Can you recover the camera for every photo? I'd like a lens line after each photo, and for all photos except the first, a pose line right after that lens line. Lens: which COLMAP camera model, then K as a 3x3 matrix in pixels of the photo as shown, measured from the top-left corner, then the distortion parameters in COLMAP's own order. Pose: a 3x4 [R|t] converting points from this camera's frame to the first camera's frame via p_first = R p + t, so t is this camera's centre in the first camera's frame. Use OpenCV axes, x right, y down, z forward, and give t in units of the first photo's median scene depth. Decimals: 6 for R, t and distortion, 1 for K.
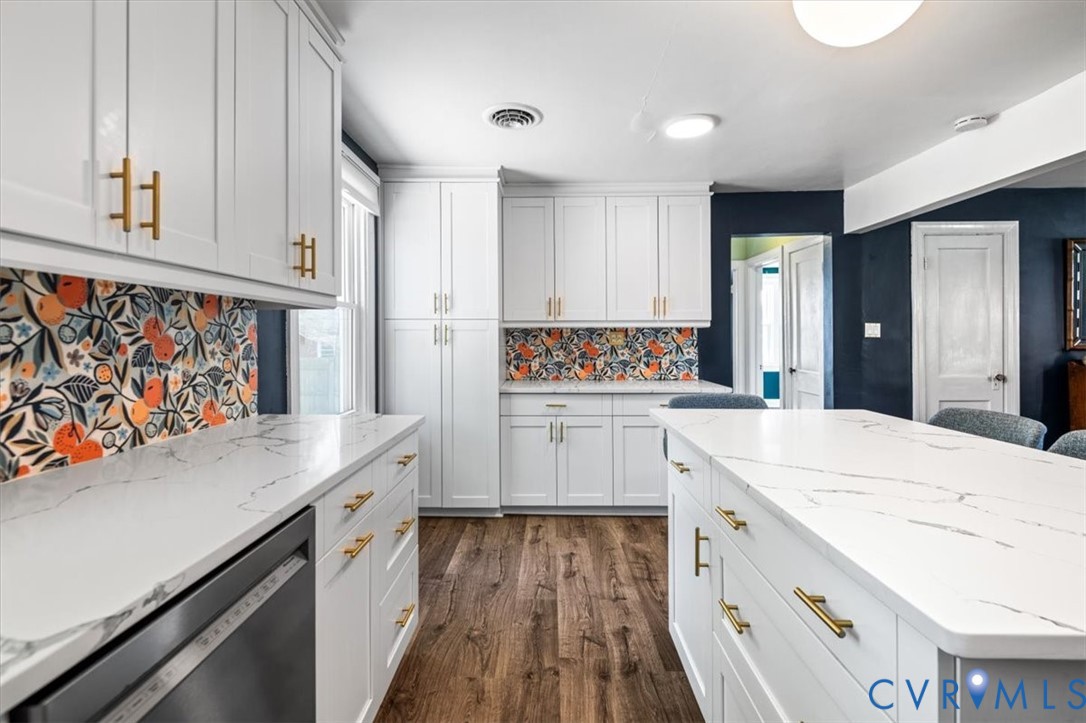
lens RADIAL K [[514.6, 0, 521.7], [0, 514.6, 339.6], [0, 0, 1]] dist [0.009623, -0.005817]
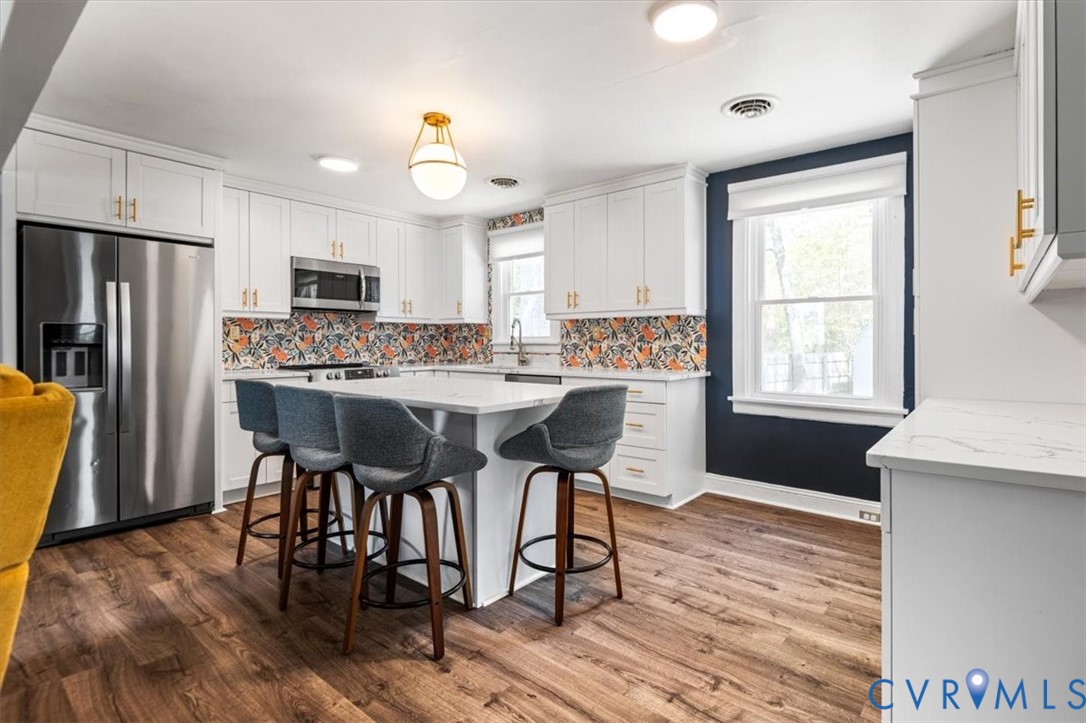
lens RADIAL K [[527.8, 0, 580.7], [0, 527.8, 360.6], [0, 0, 1]] dist [0.002791, 0.000796]
pose [[-0.582670, 0.024747, -0.812332, 1.453529], [-0.002725, 0.999471, 0.032403, 0.047056], [0.812705, 0.021093, -0.582294, 1.896450]]
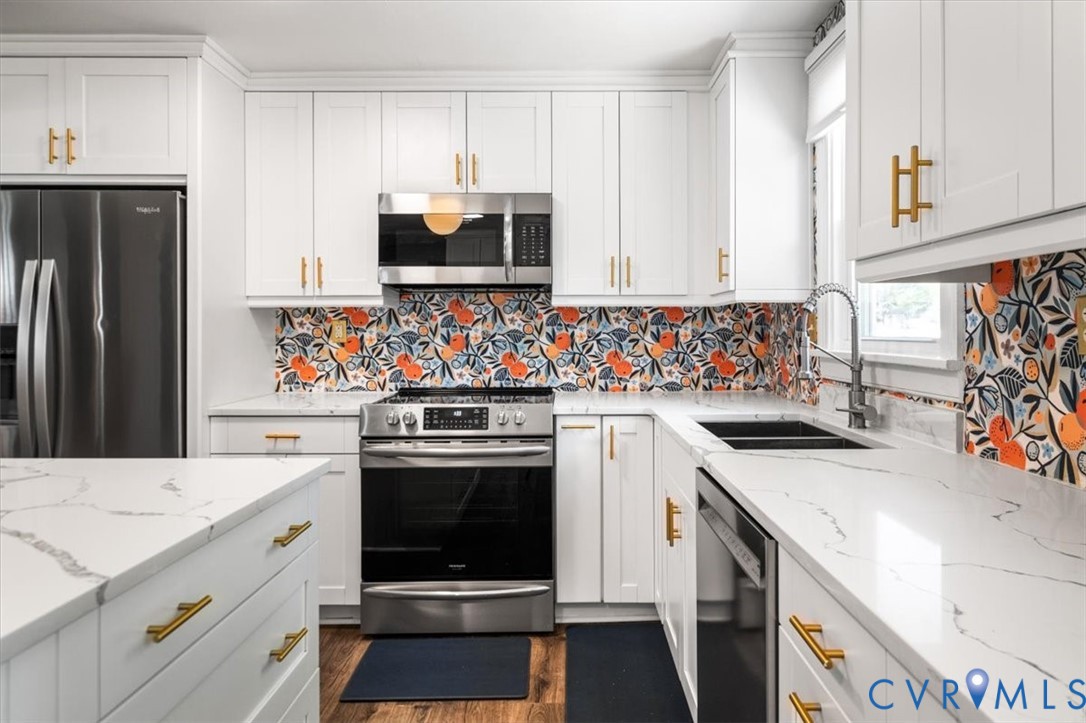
lens RADIAL K [[675.4, 0, 558.8], [0, 675.4, 327.4], [0, 0, 1]] dist [0.008929, 0.001714]
pose [[-0.998826, -0.002119, -0.048392, -0.022096], [-0.001977, 0.999994, -0.002979, -0.001055], [0.048398, -0.002880, -0.998824, 1.174625]]
